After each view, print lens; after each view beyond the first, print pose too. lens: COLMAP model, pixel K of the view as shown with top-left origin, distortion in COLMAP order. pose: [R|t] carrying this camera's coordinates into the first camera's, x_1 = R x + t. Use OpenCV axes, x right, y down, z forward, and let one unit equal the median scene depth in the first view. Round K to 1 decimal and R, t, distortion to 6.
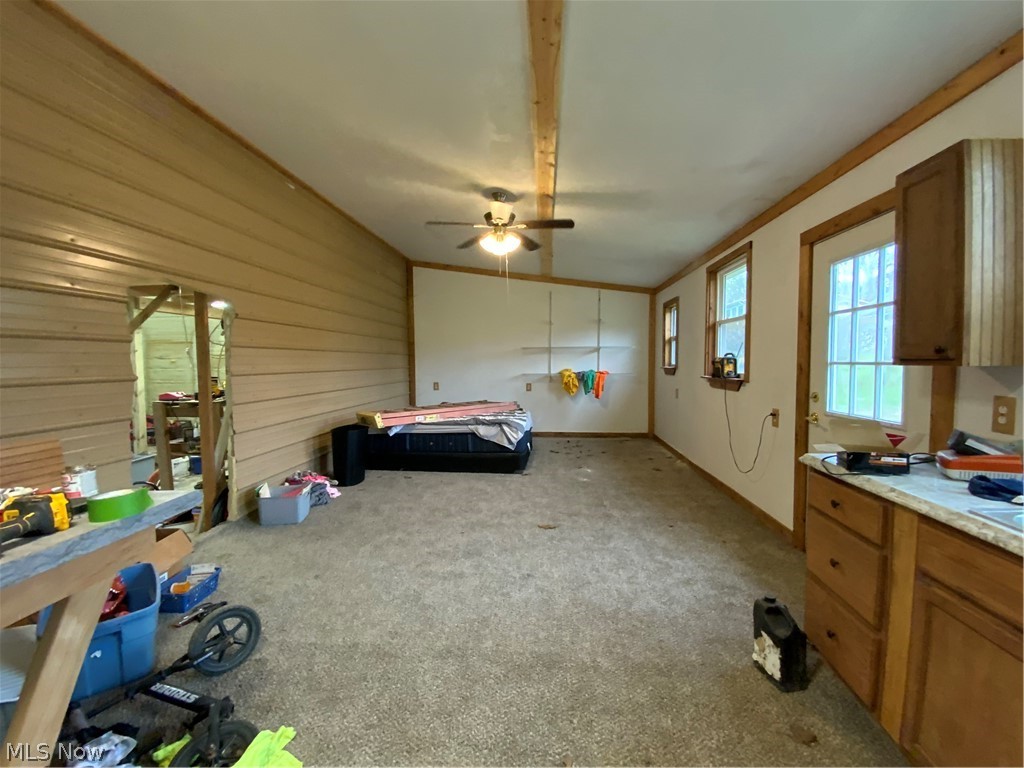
lens RADIAL K [[414.8, 0, 511.1], [0, 414.8, 380.4], [0, 0, 1]] dist [0.001187, 0.000130]
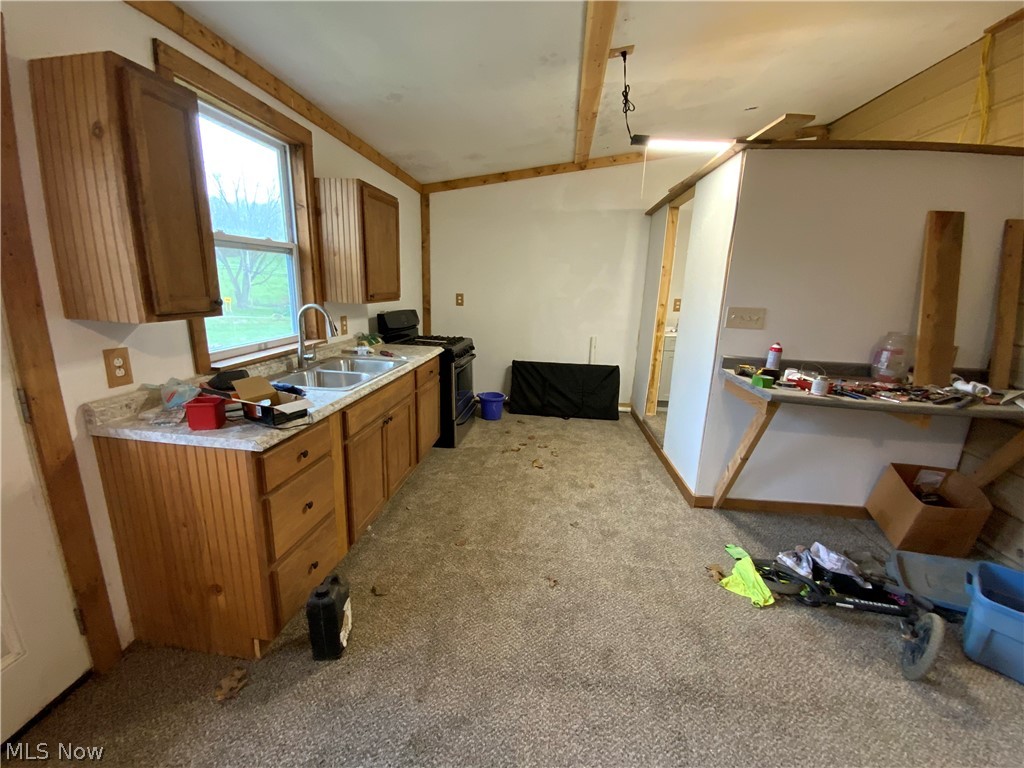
lens RADIAL K [[414.8, 0, 509.4], [0, 414.8, 381.3], [0, 0, 1]] dist [0.001187, 0.000130]
pose [[-0.999109, -0.030539, 0.029128, 0.238350], [-0.021392, 0.961421, 0.274247, -0.171959], [-0.036379, 0.273379, -0.961218, 1.912898]]
